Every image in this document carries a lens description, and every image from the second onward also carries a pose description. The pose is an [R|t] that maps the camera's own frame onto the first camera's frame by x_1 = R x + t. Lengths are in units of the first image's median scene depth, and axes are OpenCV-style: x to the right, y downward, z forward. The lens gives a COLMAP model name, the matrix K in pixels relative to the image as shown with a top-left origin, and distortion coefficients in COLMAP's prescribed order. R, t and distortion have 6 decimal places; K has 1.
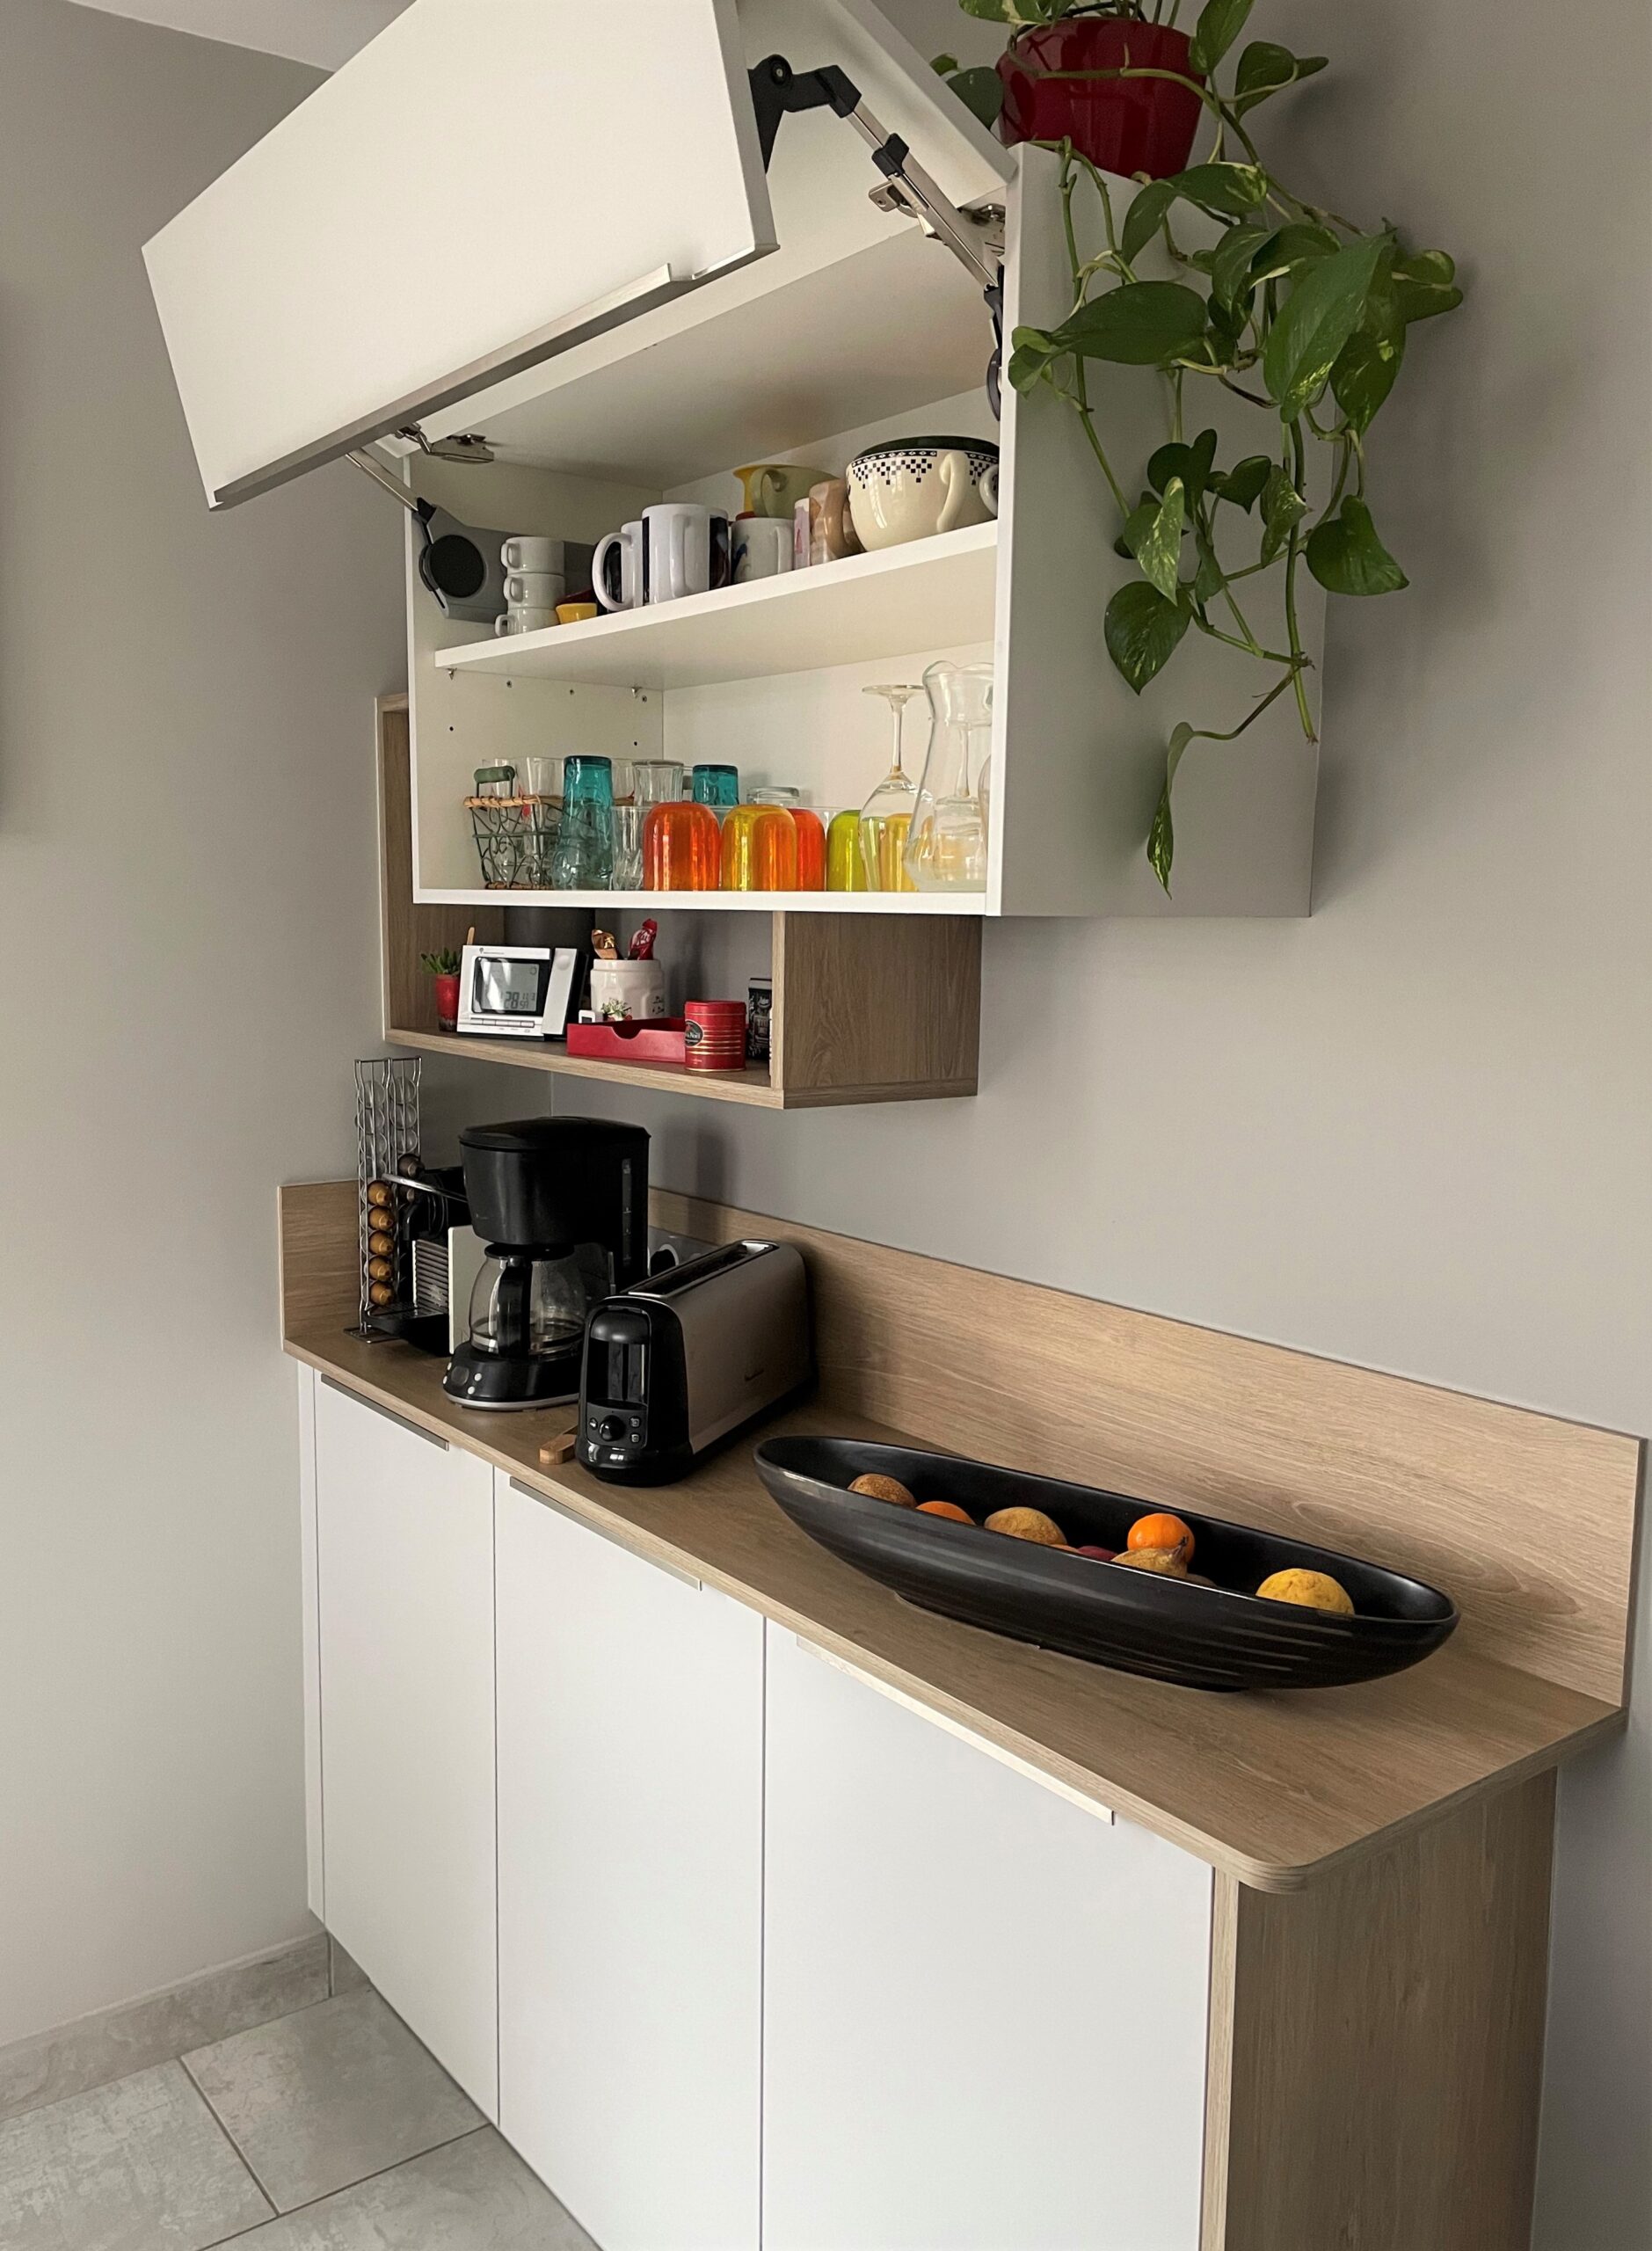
lens RADIAL K [[1733.6, 0, 826.0], [0, 1733.6, 1125.5], [0, 0, 1]] dist [0.071779, -0.122213]
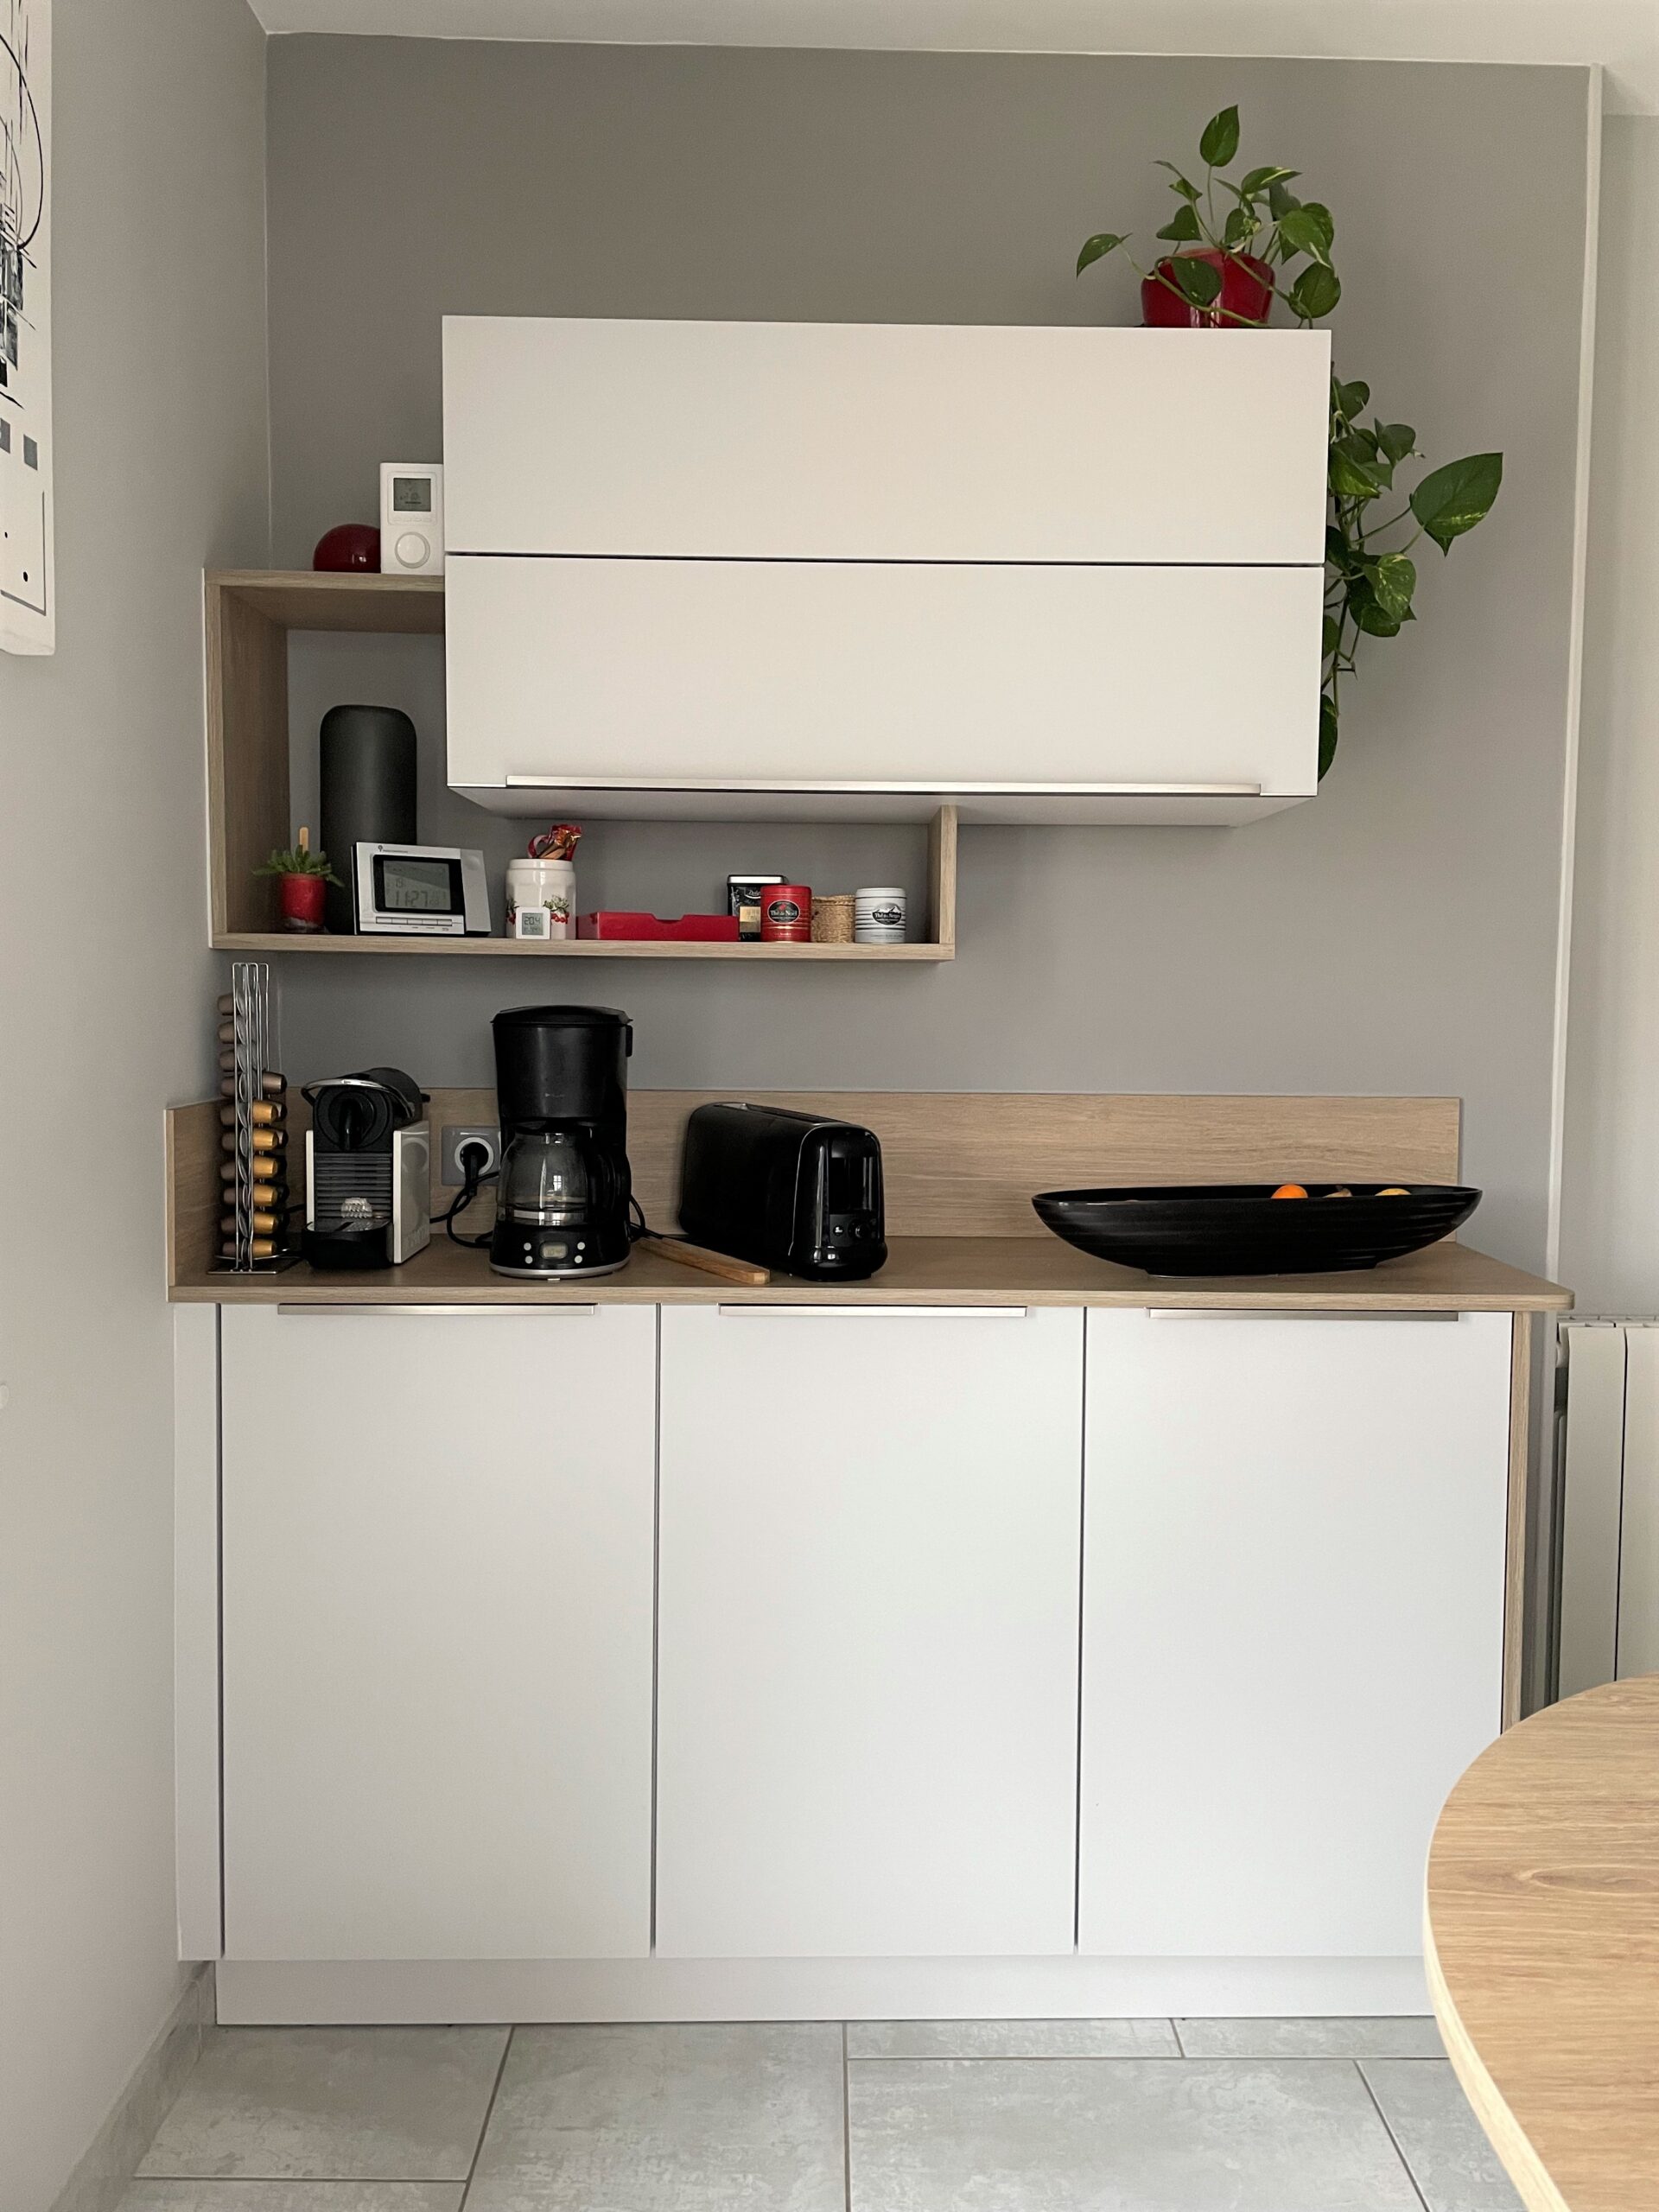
lens RADIAL K [[1645.4, 0, 829.5], [0, 1645.4, 1106.0], [0, 0, 1]] dist [0.063789, -0.093404]
pose [[0.609411, -0.060874, 0.790514, -1.029711], [0.097166, 0.995267, 0.001736, 0.087139], [-0.786878, 0.075753, 0.612441, 0.315436]]
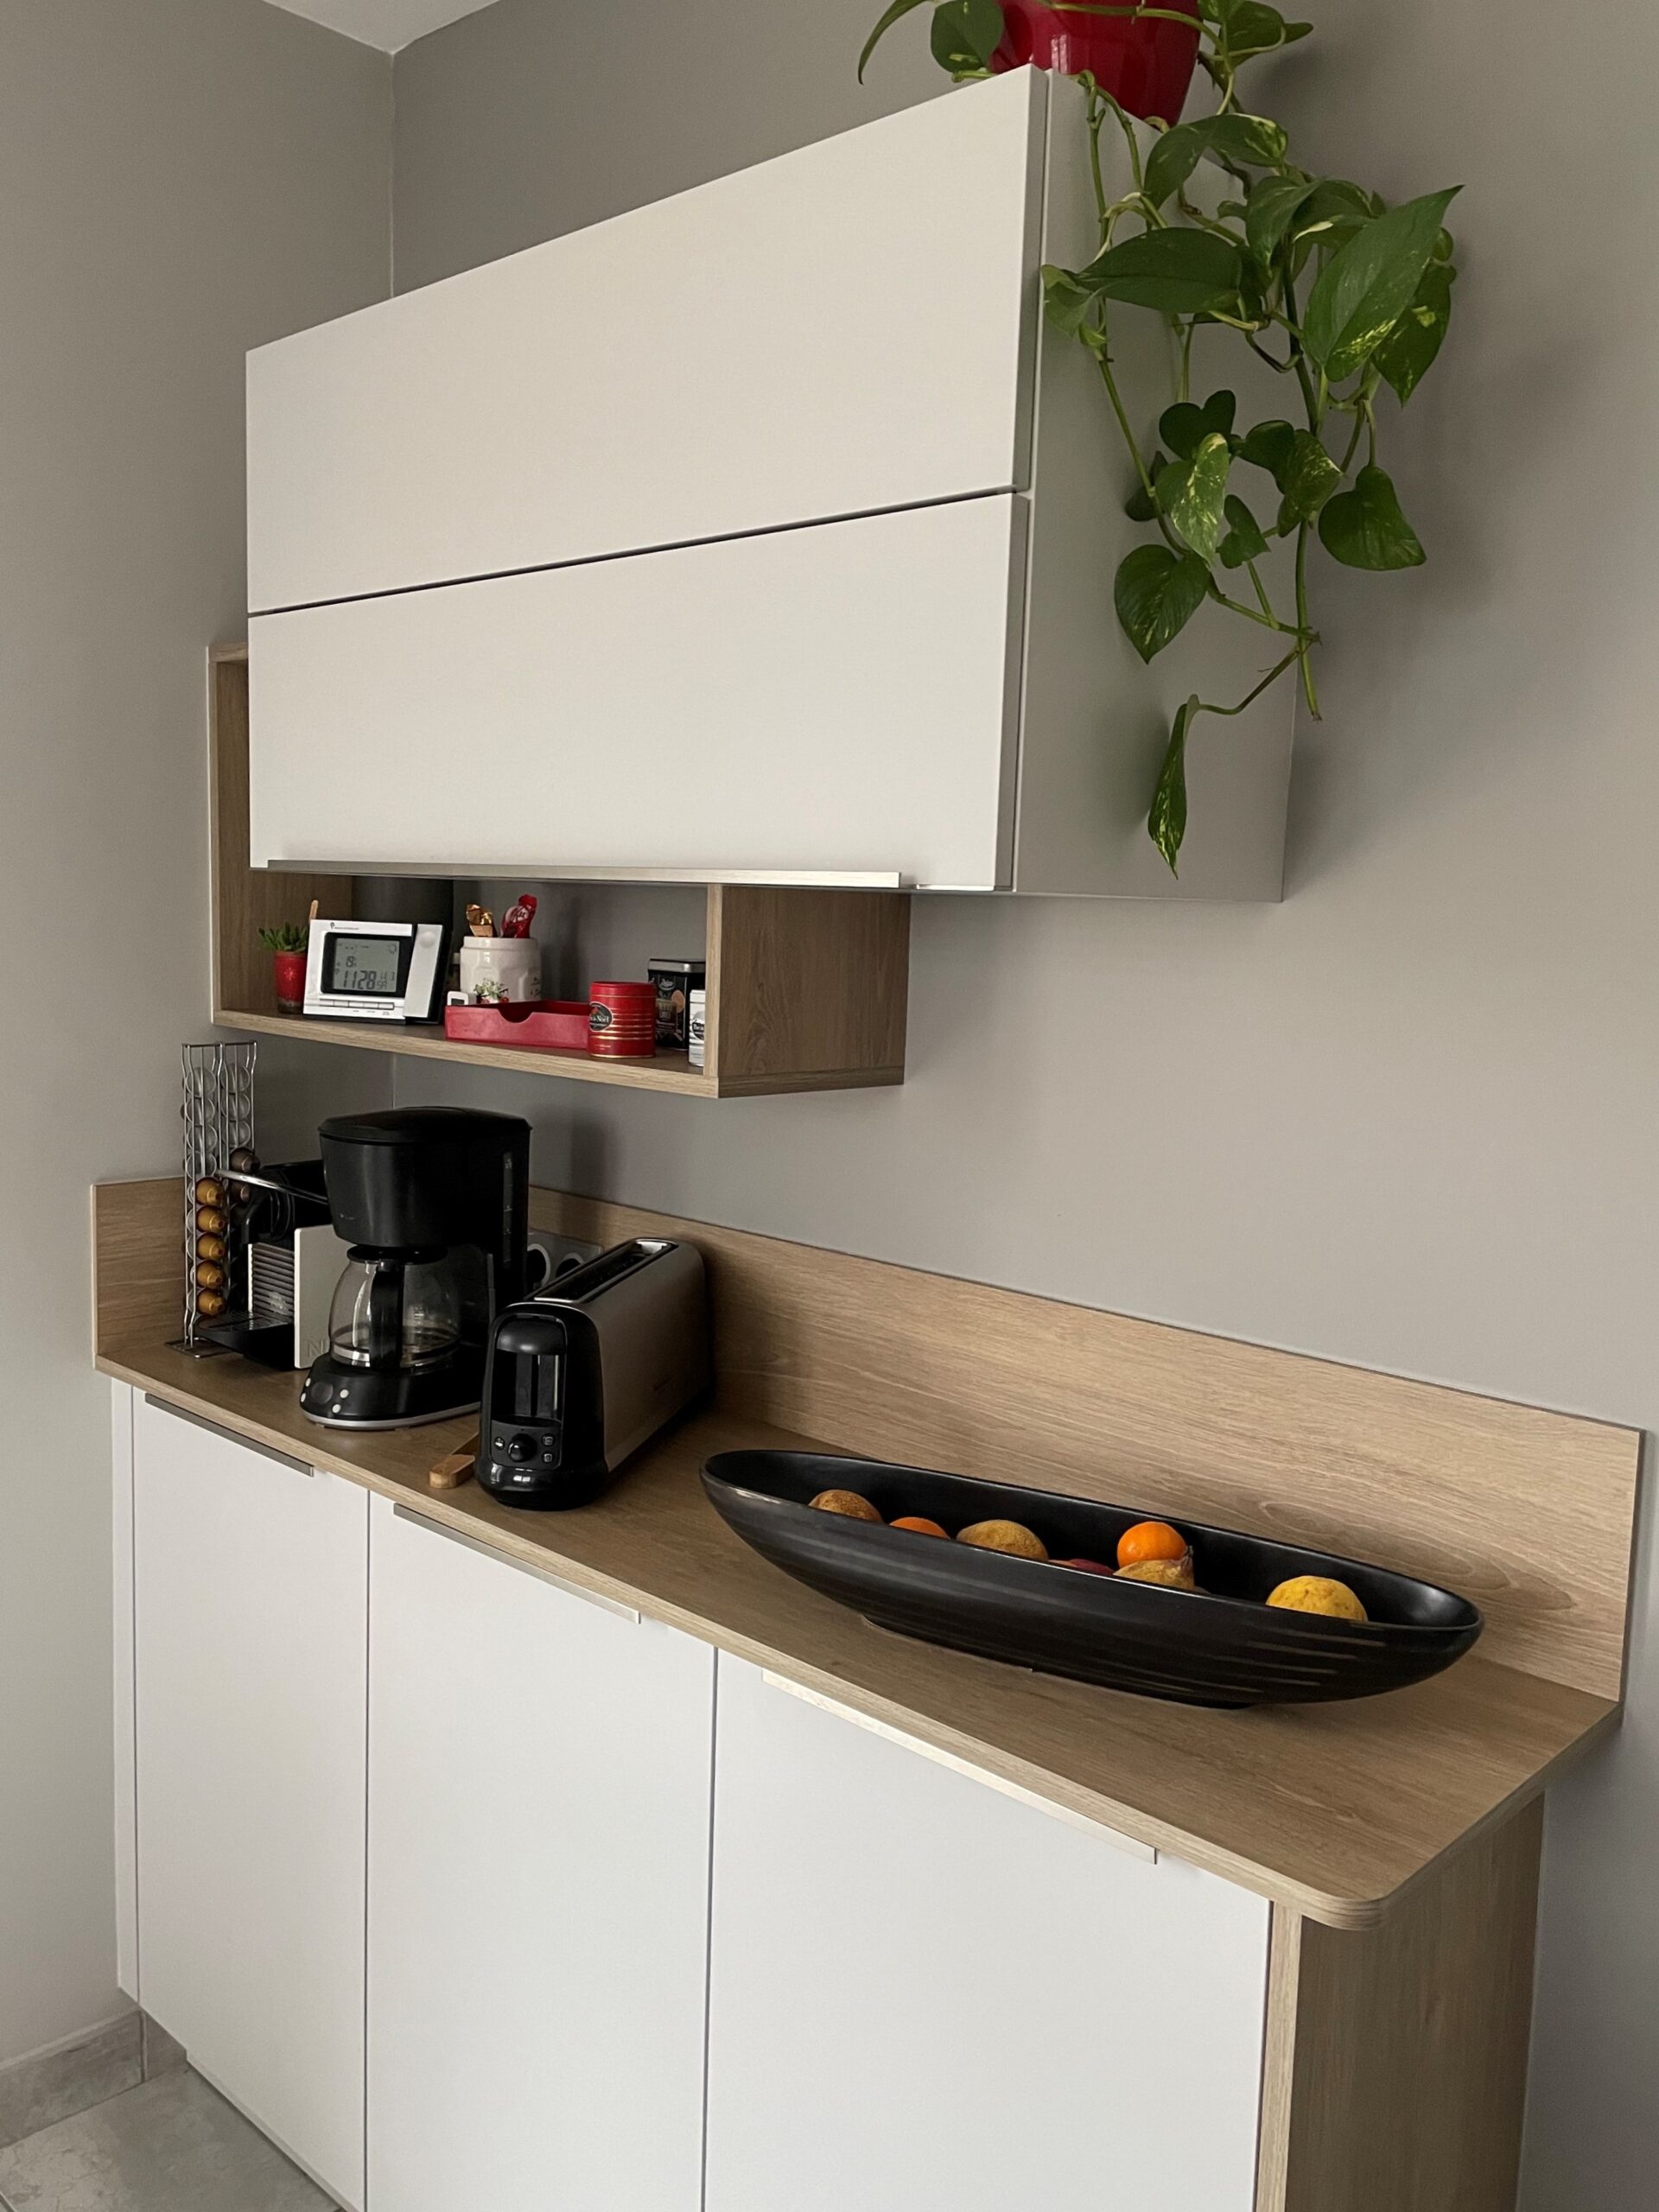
lens RADIAL K [[1722.9, 0, 856.4], [0, 1722.9, 1095.0], [0, 0, 1]] dist [0.072487, -0.113860]
pose [[0.985946, 0.001156, 0.167059, -0.102336], [0.000925, 0.999923, -0.012381, 0.000305], [-0.167060, 0.012362, 0.985869, 0.071738]]
